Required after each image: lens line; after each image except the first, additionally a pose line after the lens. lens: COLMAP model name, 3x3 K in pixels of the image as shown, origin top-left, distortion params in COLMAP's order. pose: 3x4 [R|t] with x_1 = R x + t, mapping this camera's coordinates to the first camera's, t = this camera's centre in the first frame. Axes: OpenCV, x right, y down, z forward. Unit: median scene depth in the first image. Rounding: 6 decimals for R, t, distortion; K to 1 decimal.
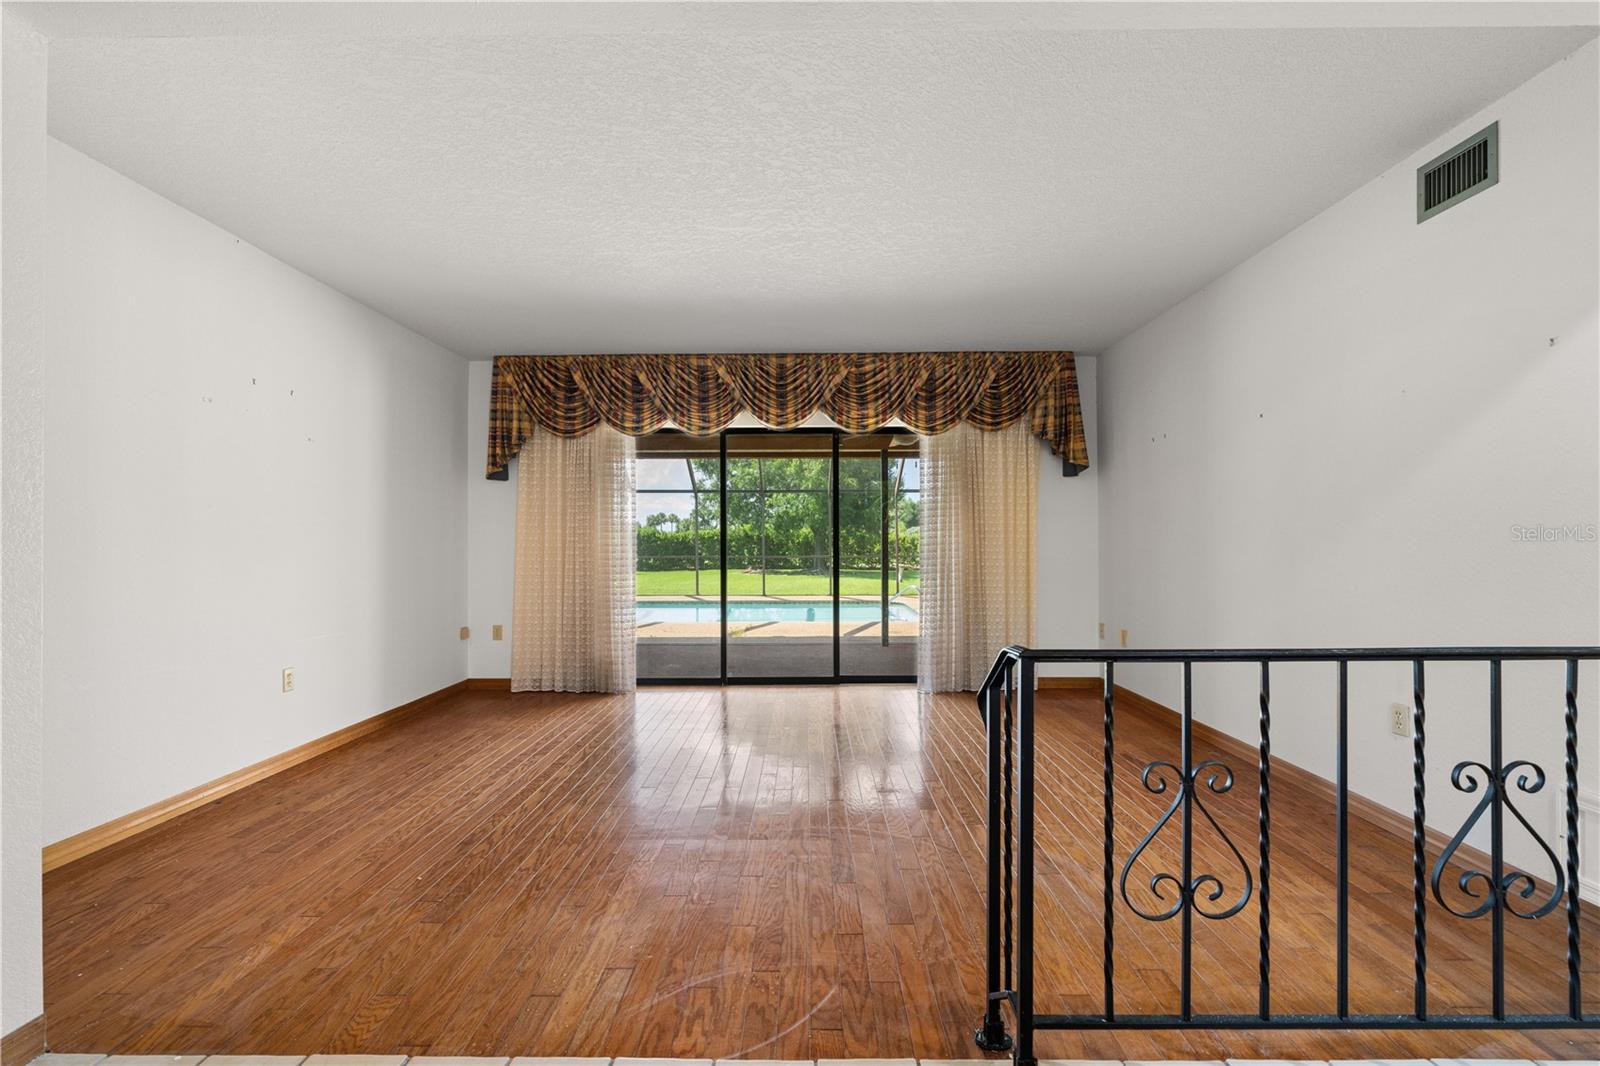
lens RADIAL K [[724.4, 0, 798.1], [0, 724.4, 534.2], [0, 0, 1]] dist [-0.009434, 0.002789]
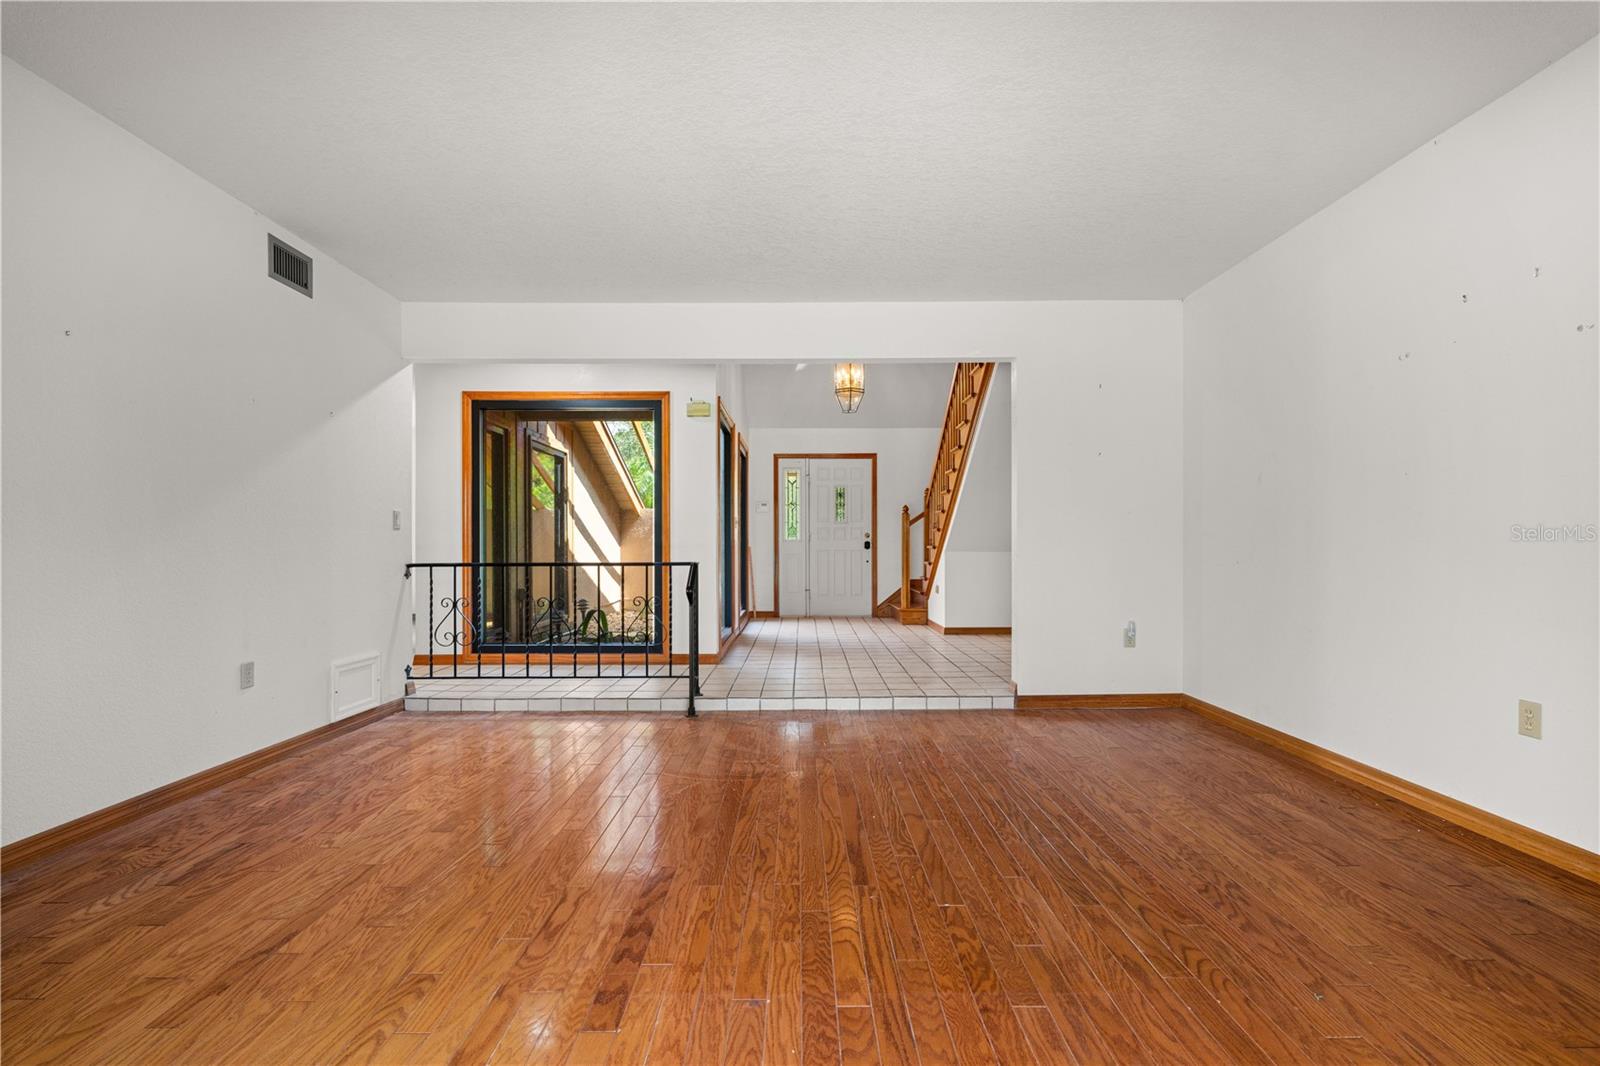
lens RADIAL K [[724.4, 0, 801.2], [0, 724.4, 543.9], [0, 0, 1]] dist [-0.009434, 0.002789]
pose [[-0.999817, 0.005724, -0.018276, -0.059601], [0.005999, 0.999869, -0.015043, 0.075543], [0.018188, -0.015150, -0.999720, 2.485718]]
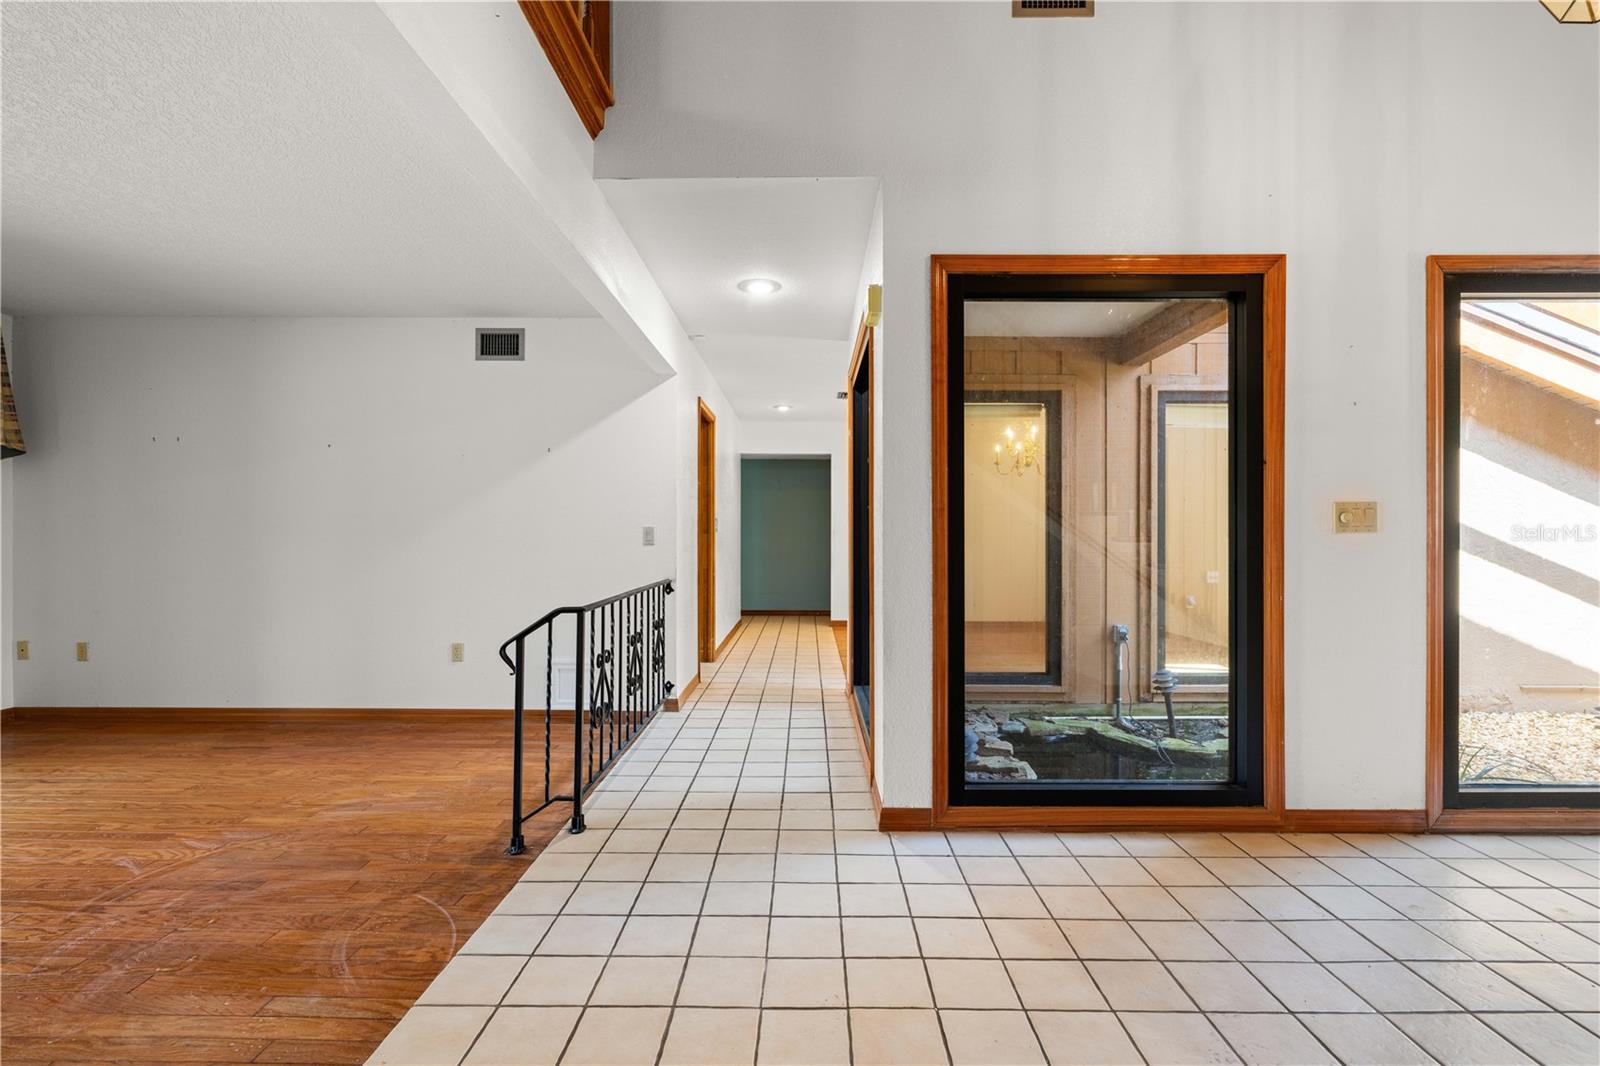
lens RADIAL K [[724.4, 0, 807.3], [0, 724.4, 541.7], [0, 0, 1]] dist [-0.009434, 0.002789]
pose [[-0.010596, -0.005756, 0.999927, -0.949015], [-0.014933, 0.999873, 0.005597, -0.021017], [-0.999832, -0.014873, -0.010681, 0.239741]]
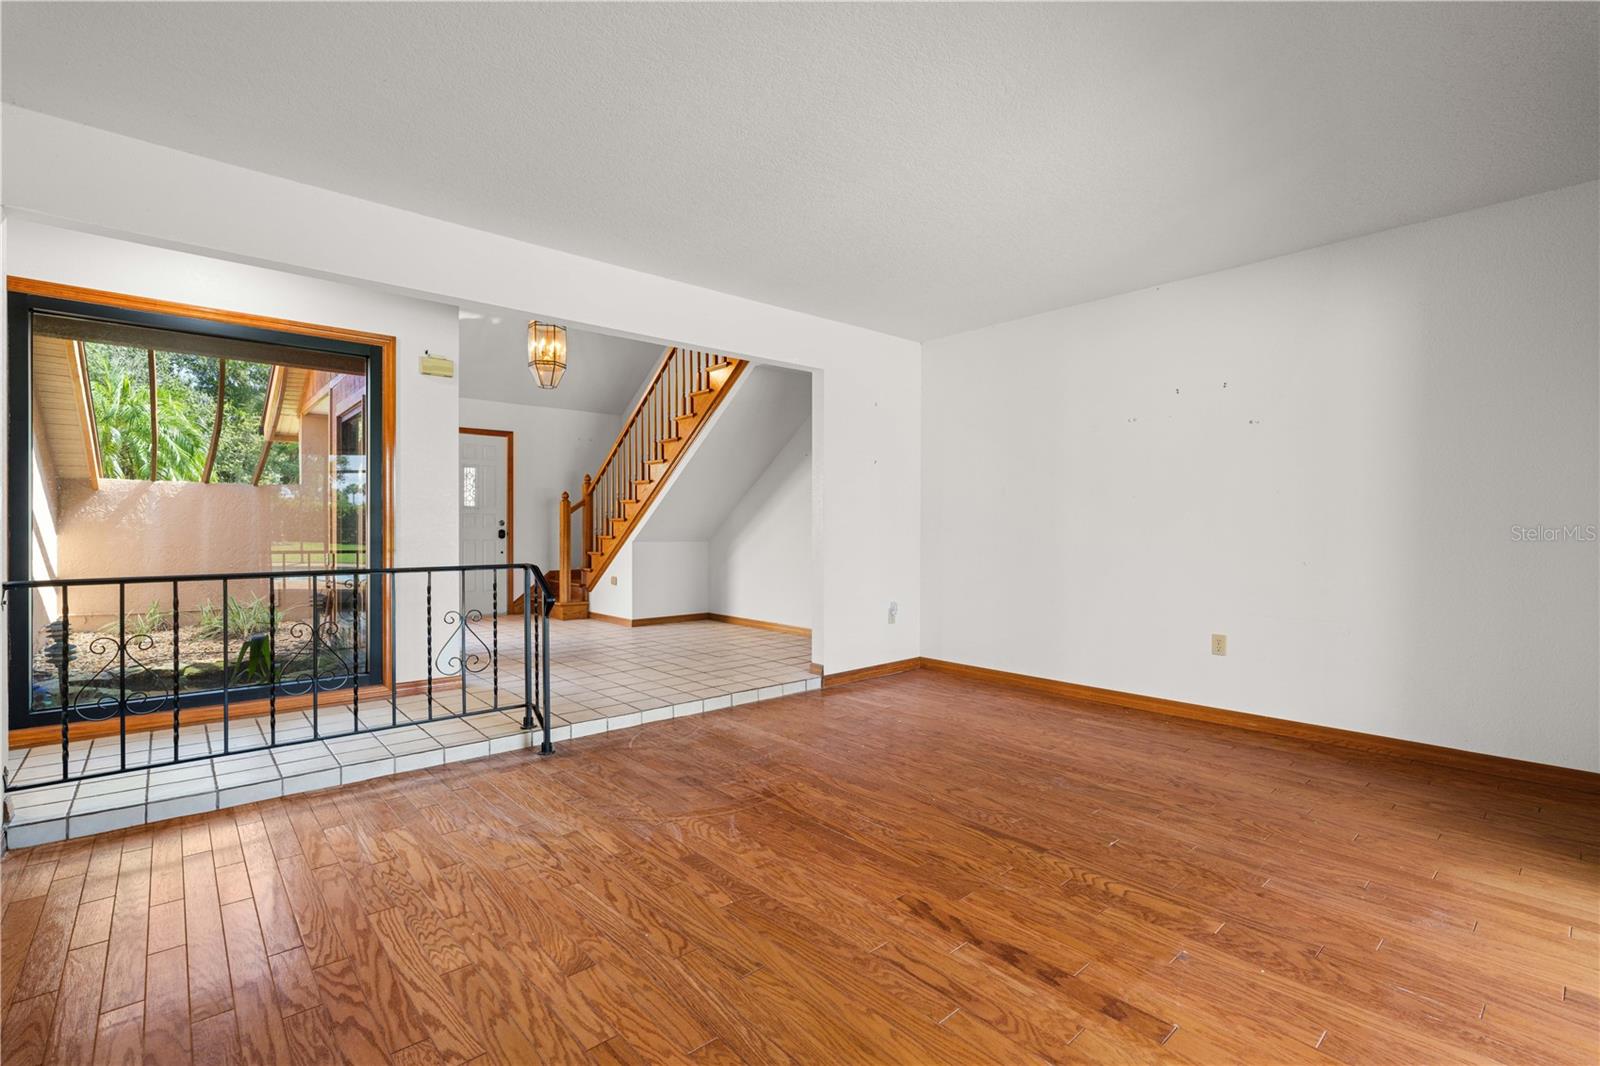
lens RADIAL K [[724.4, 0, 803.6], [0, 724.4, 519.2], [0, 0, 1]] dist [-0.009434, 0.002789]
pose [[-0.739073, -0.004142, -0.673613, 0.785798], [0.010709, 0.999782, -0.017897, 0.033076], [0.673540, -0.020441, -0.738868, 2.117382]]
